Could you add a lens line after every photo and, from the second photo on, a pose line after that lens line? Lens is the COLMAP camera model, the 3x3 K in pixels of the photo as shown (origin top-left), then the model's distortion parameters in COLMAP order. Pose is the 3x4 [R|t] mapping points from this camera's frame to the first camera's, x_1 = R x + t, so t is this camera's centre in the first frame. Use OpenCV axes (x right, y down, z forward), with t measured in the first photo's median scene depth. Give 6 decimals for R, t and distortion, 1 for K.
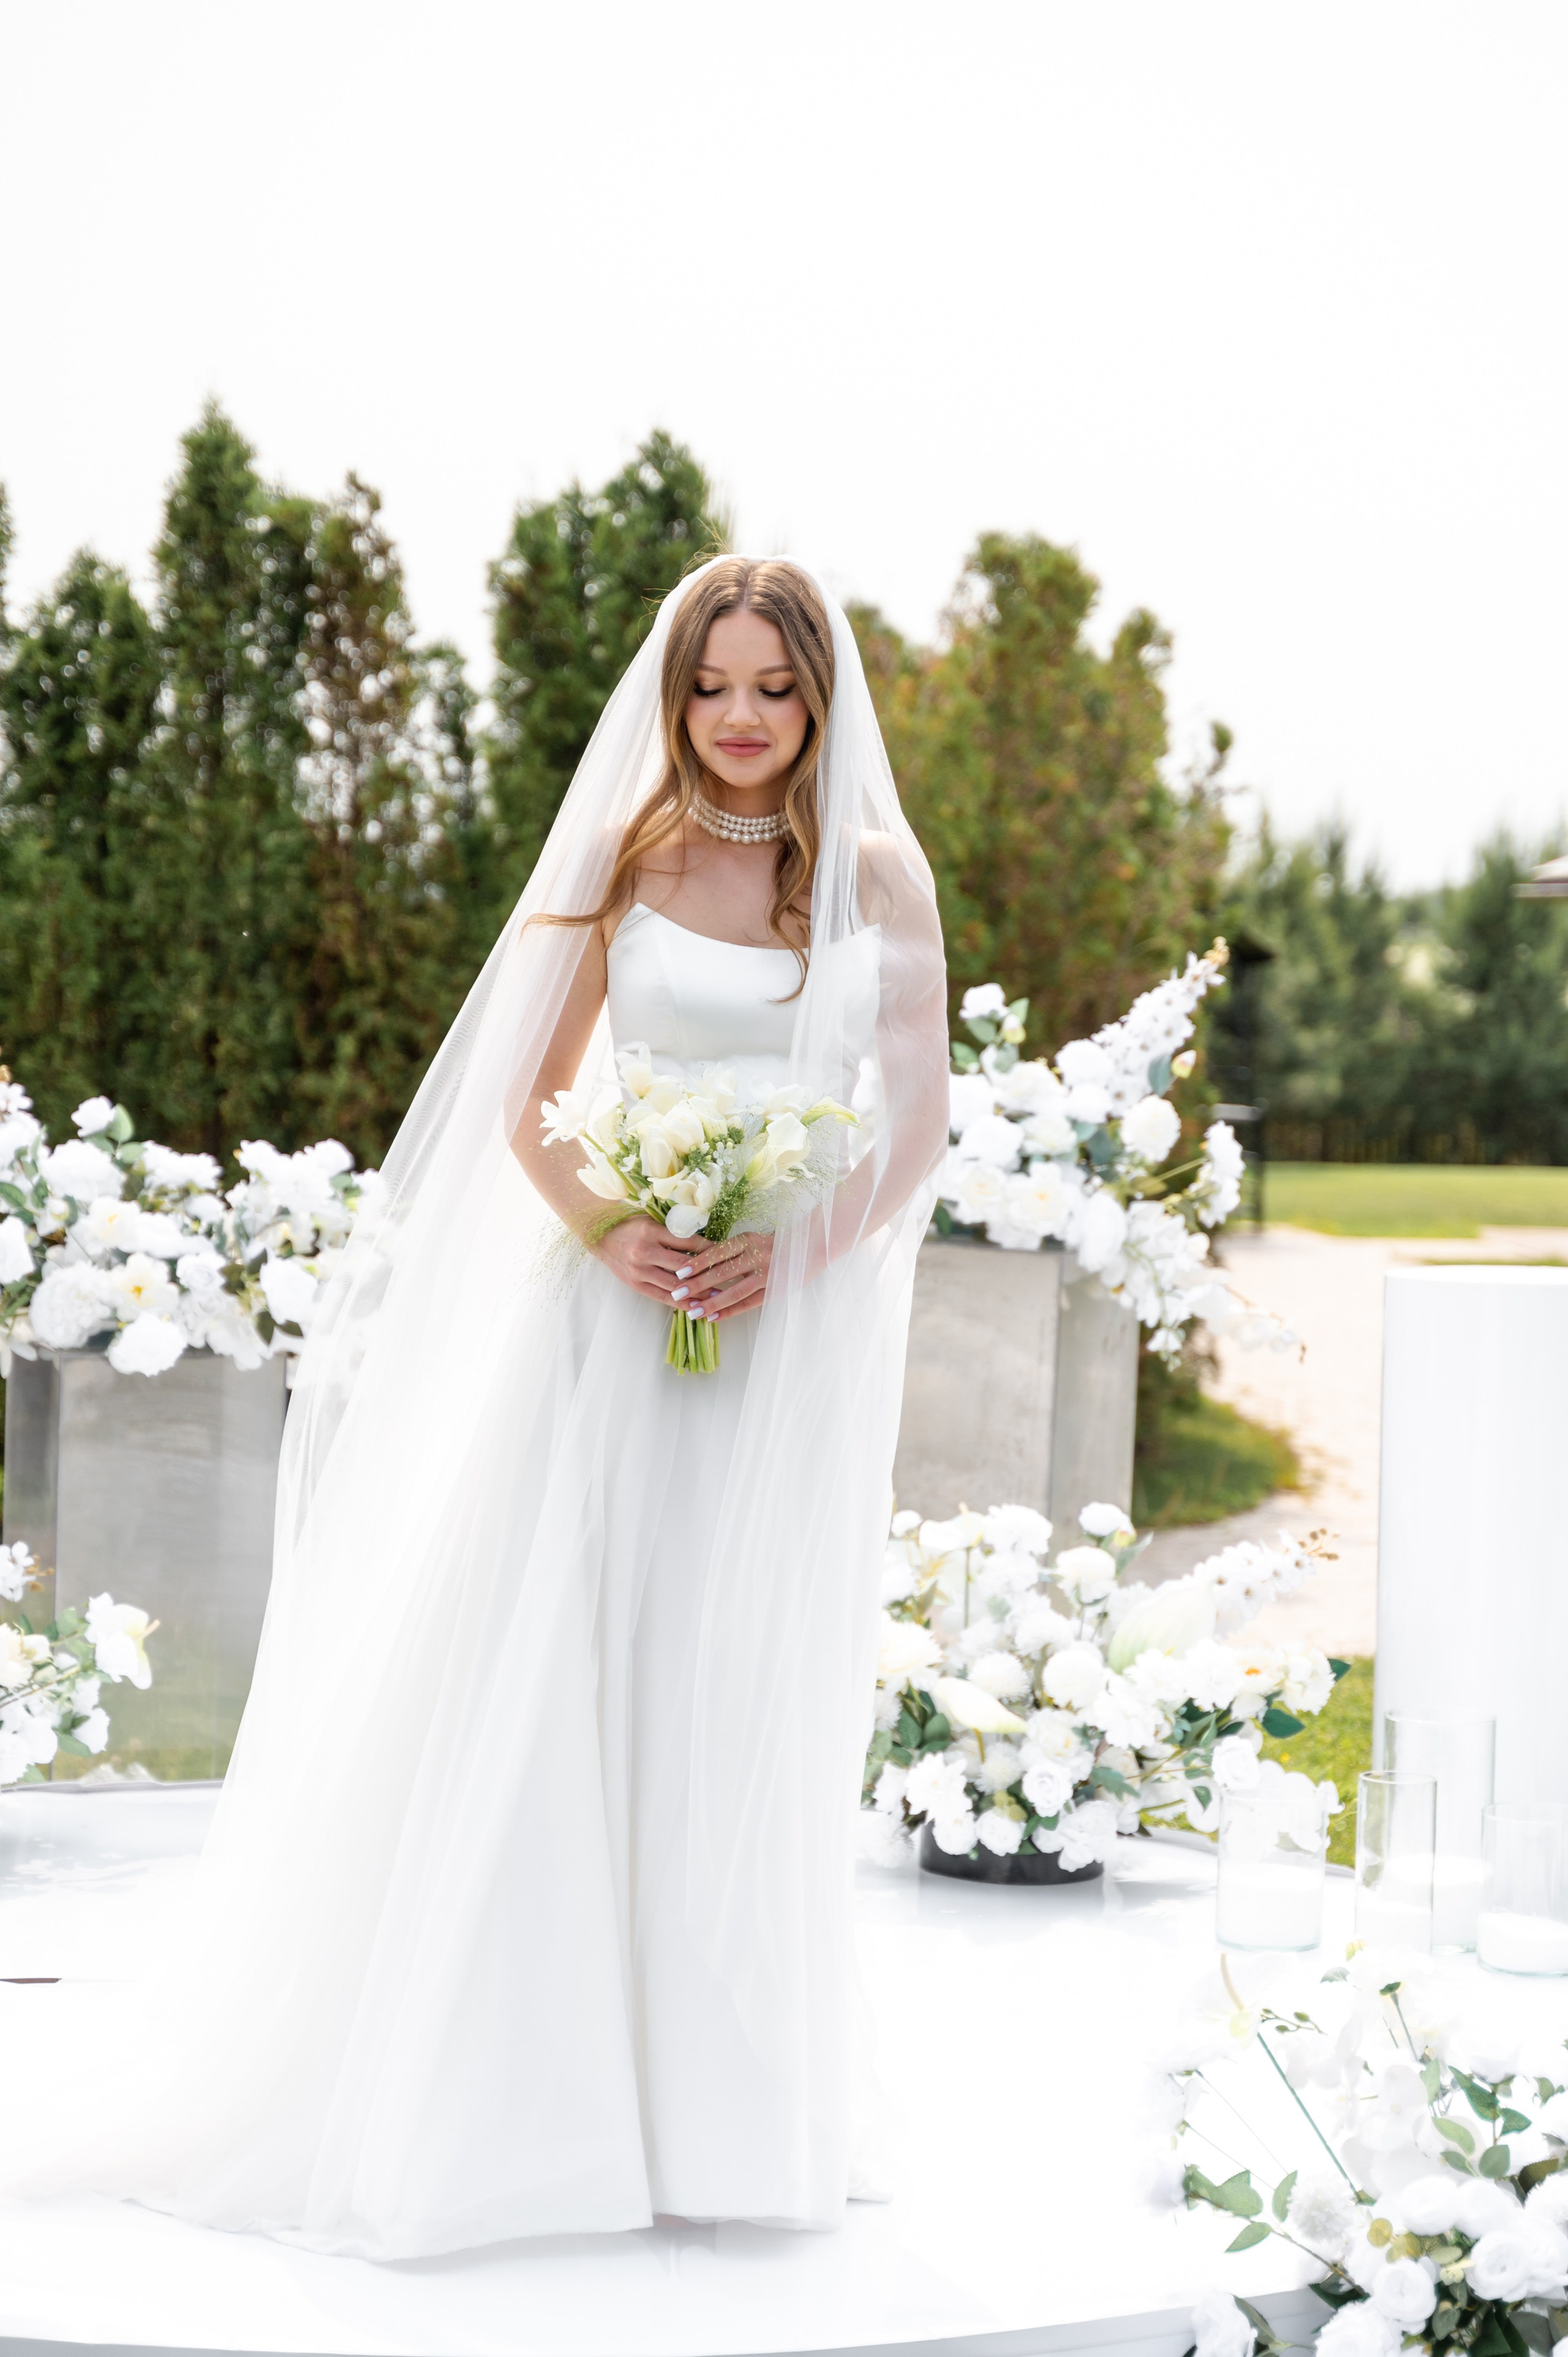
lens RADIAL K [[4940.9, 0, 799.6], [0, 4940.9, 1190.7], [0, 0, 1]] dist [0.085880, 0.000000]
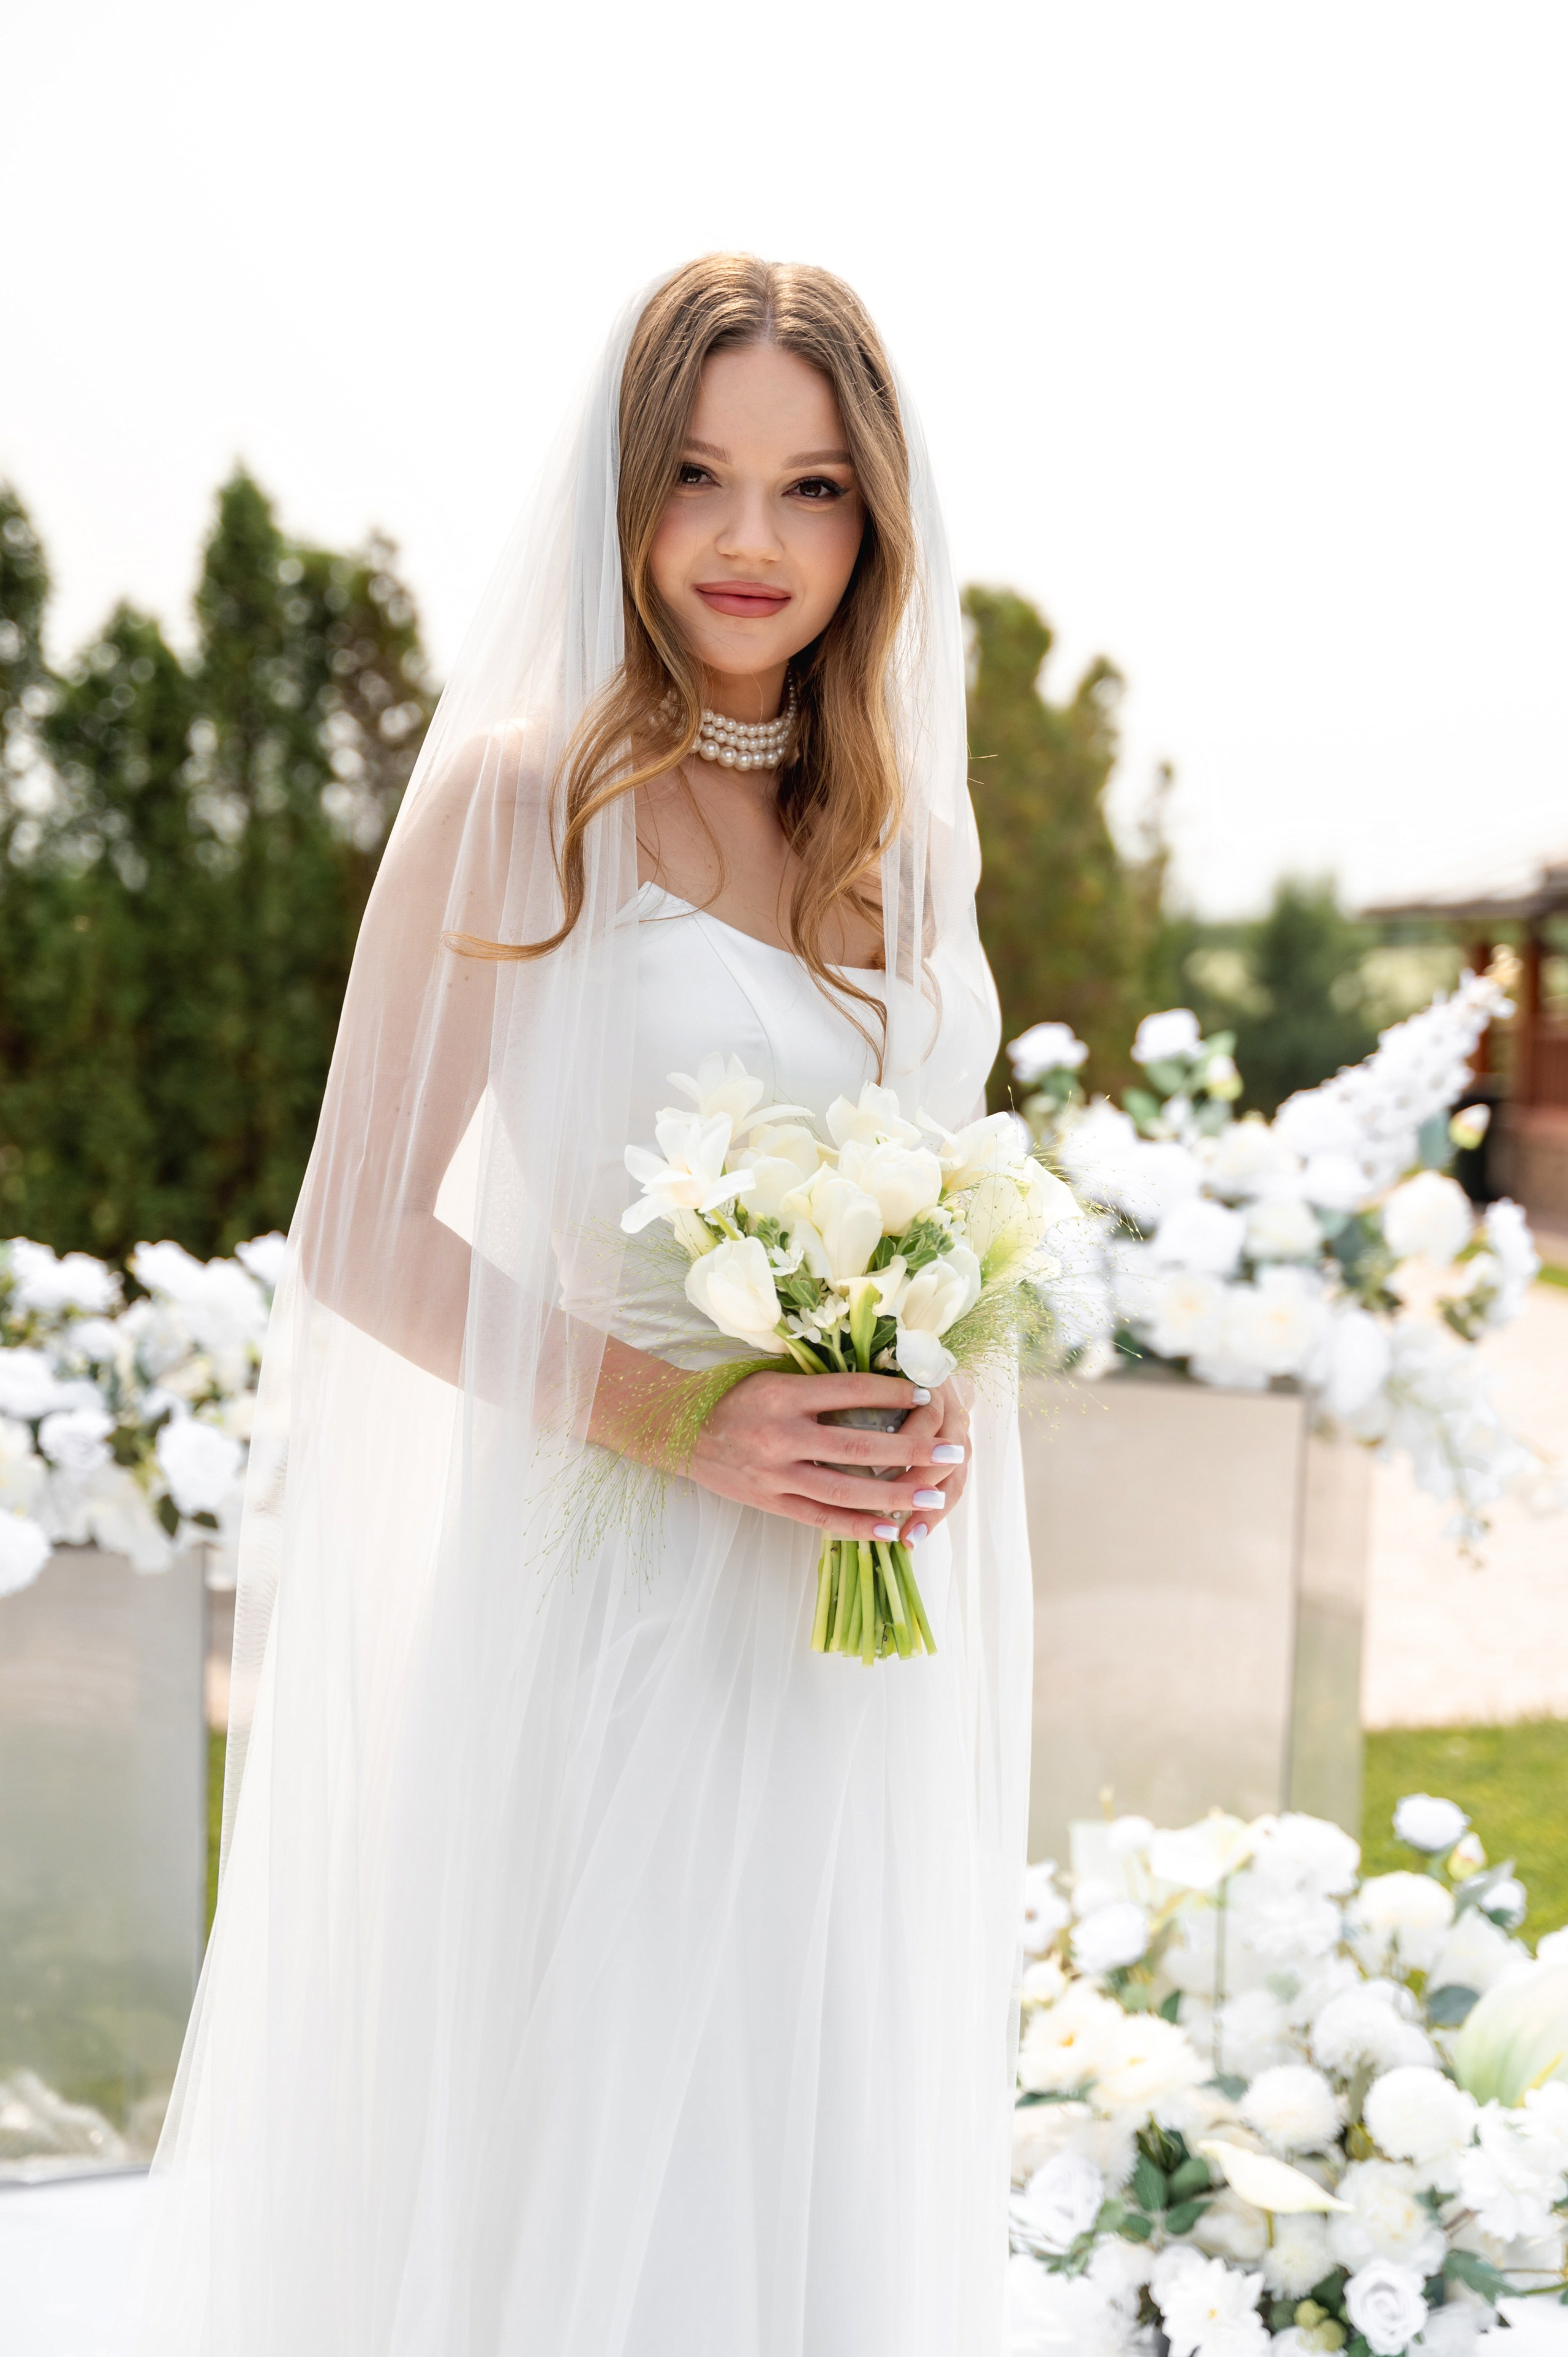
lens RADIAL K [[3520.7, 0, 879.2], [0, 3520.7, 1225.1], [0, 0, 1]] dist [-0.011822, 0.000000]
pose [[0.999176, -0.010880, 0.039092, -0.026355], [0.009901, 0.999635, 0.025151, -0.024523], [-0.039351, -0.024743, 0.998919, 0.490622]]
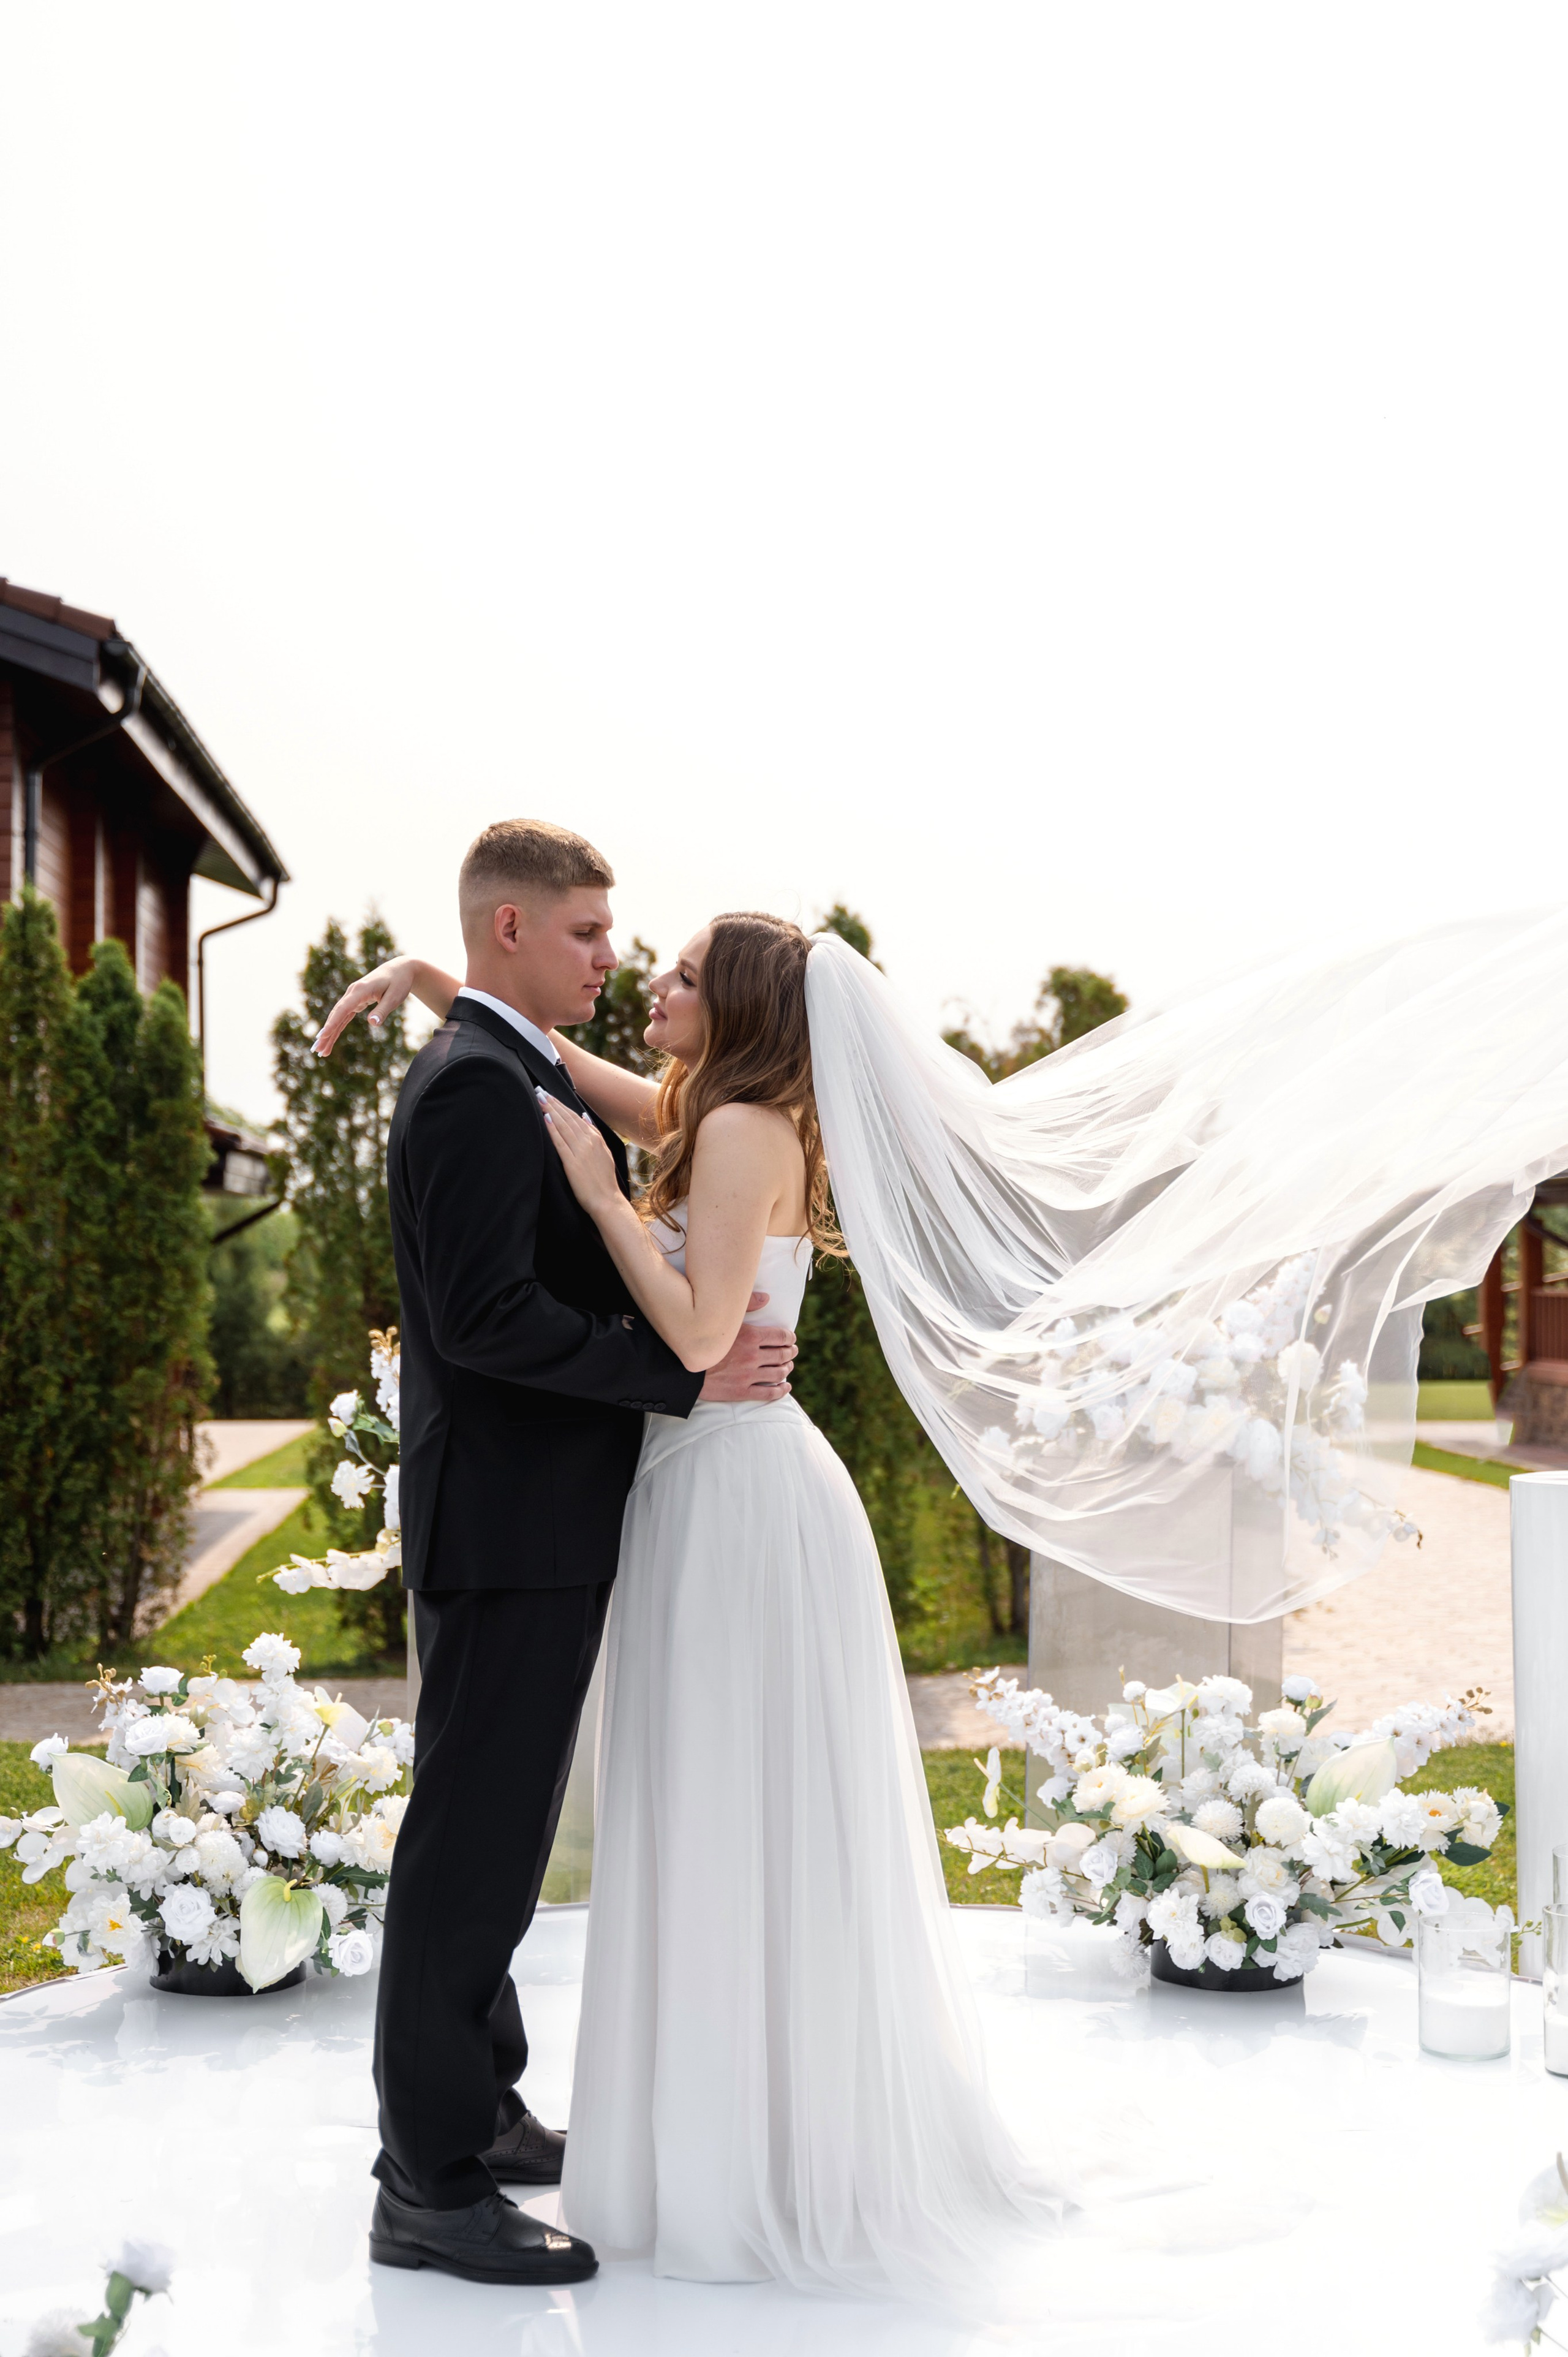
lens RADIAL K [[2994.7, 0, 774.4], [0, 2994.7, 1175.0], [0, 0, 1]] dist [0.023575, 0.000000]
pose [[0.998840, -0.028250, -0.039007, -0.031608], [0.025142, 0.996636, -0.077999, -0.004578], [0.041079, 0.076928, 0.996190, 0.219723]]
